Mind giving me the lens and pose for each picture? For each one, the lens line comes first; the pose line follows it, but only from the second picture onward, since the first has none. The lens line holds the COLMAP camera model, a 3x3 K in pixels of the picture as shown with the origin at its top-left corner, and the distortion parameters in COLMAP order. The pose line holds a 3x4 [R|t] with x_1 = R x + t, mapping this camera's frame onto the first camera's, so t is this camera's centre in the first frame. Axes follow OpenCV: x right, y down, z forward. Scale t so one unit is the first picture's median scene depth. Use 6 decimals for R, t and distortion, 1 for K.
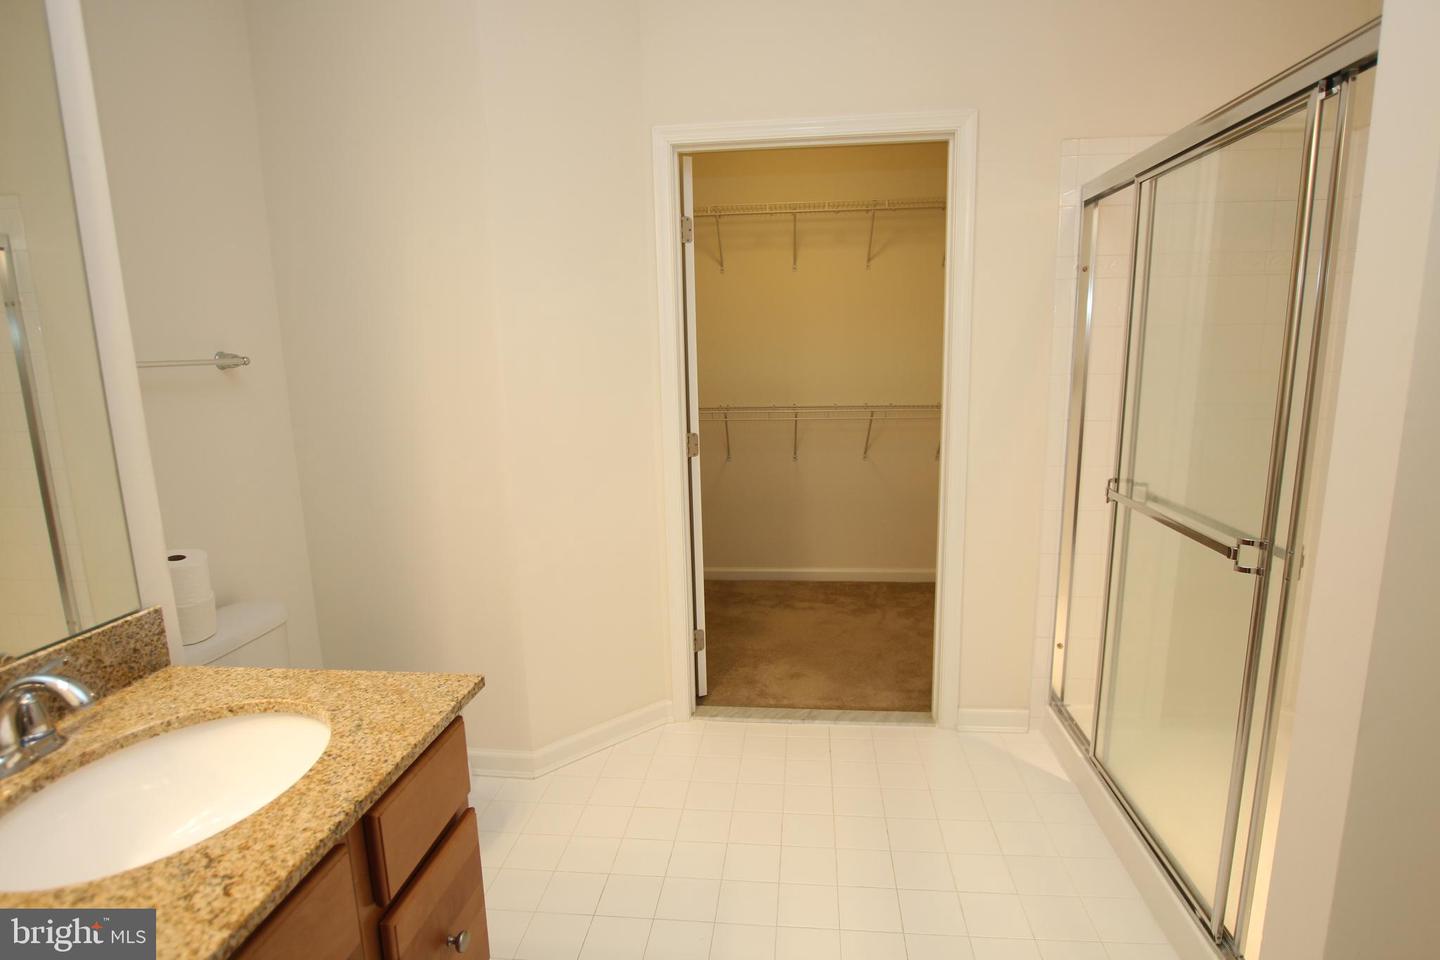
lens RADIAL K [[757.8, 0, 729.2], [0, 757.8, 490.1], [0, 0, 1]] dist [-0.030547, 0.007620]
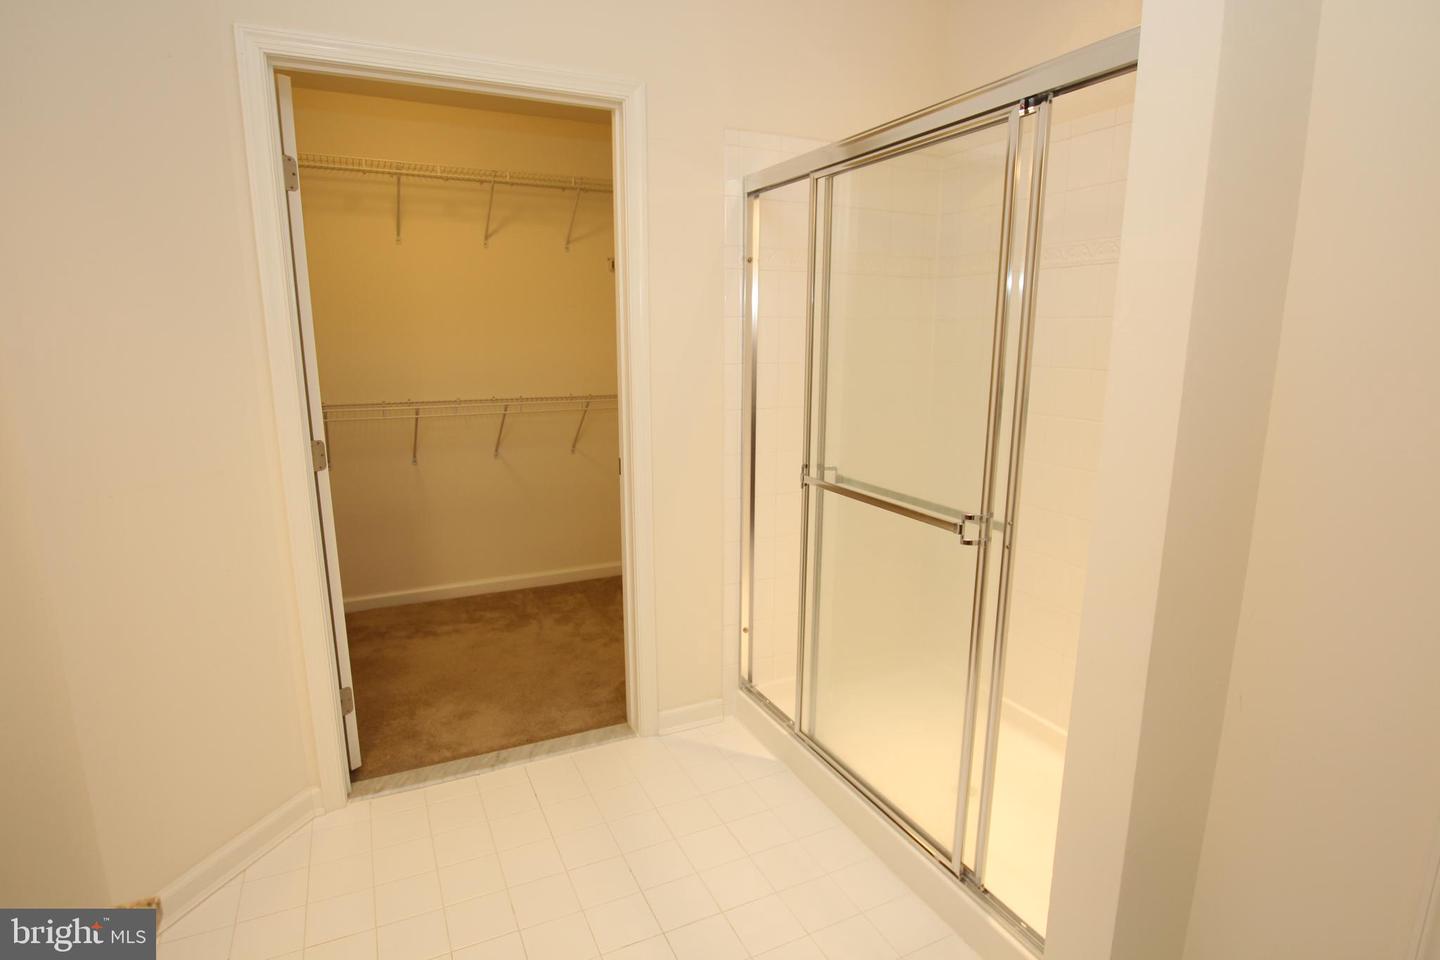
lens RADIAL K [[755.0, 0, 726.7], [0, 755.0, 491.6], [0, 0, 1]] dist [-0.025920, 0.002095]
pose [[0.849225, -0.084821, 0.521175, -0.096271], [0.077054, 0.996355, 0.036602, -0.019081], [-0.522379, 0.009075, 0.852665, 0.130080]]
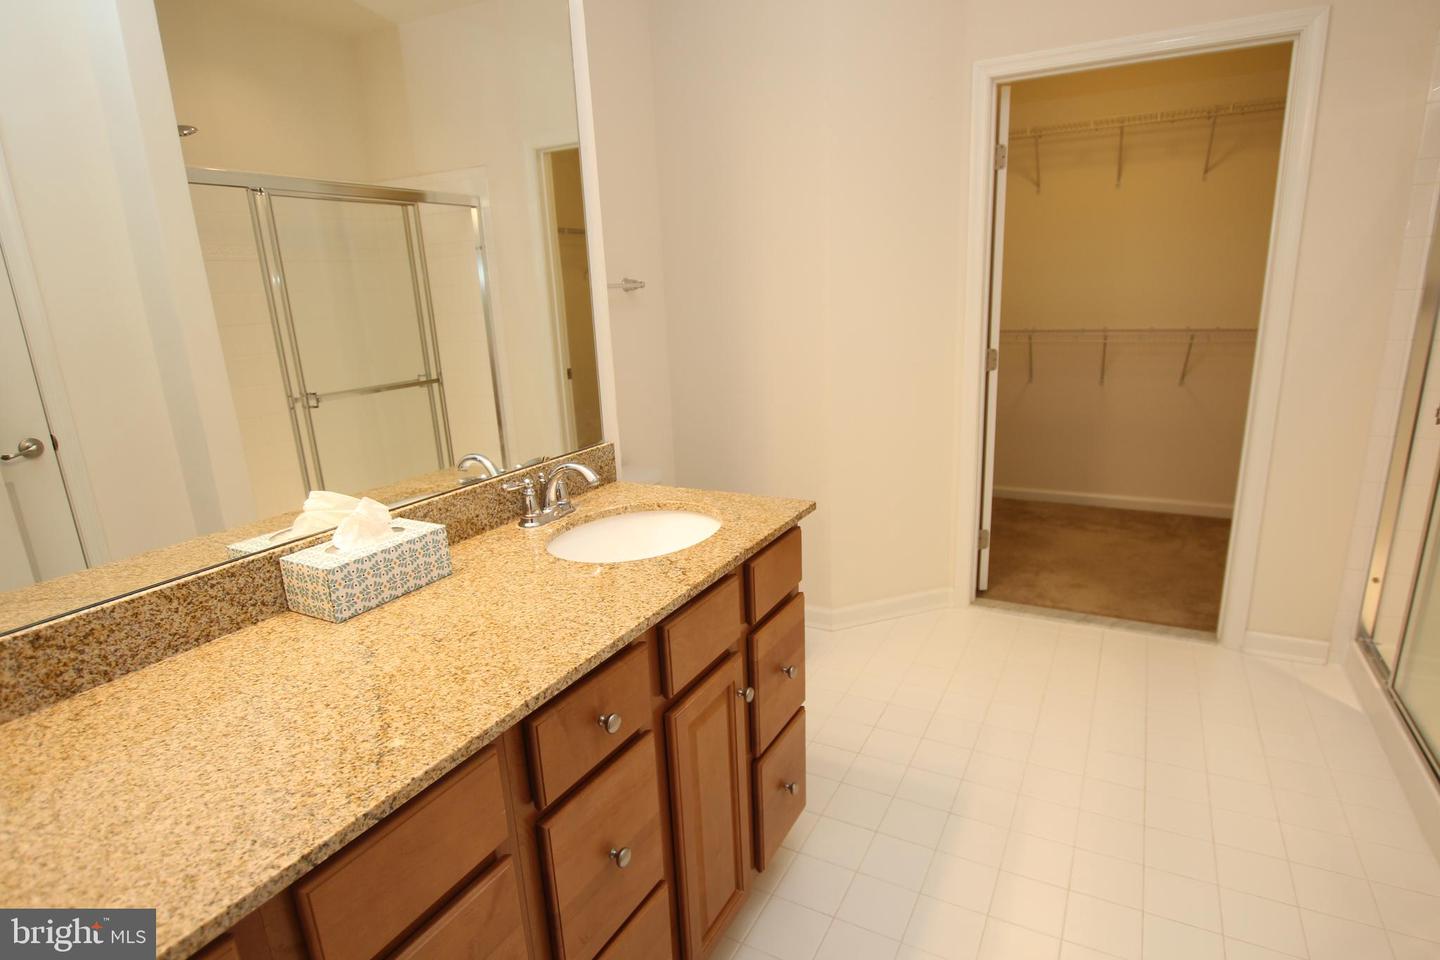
lens RADIAL K [[757.8, 0, 729.2], [0, 757.8, 490.1], [0, 0, 1]] dist [-0.030547, 0.007620]
pose [[0.924411, 0.082039, -0.372470, 0.023031], [-0.048592, 0.993967, 0.098328, 0.038878], [0.378289, -0.072797, 0.922821, -0.160564]]
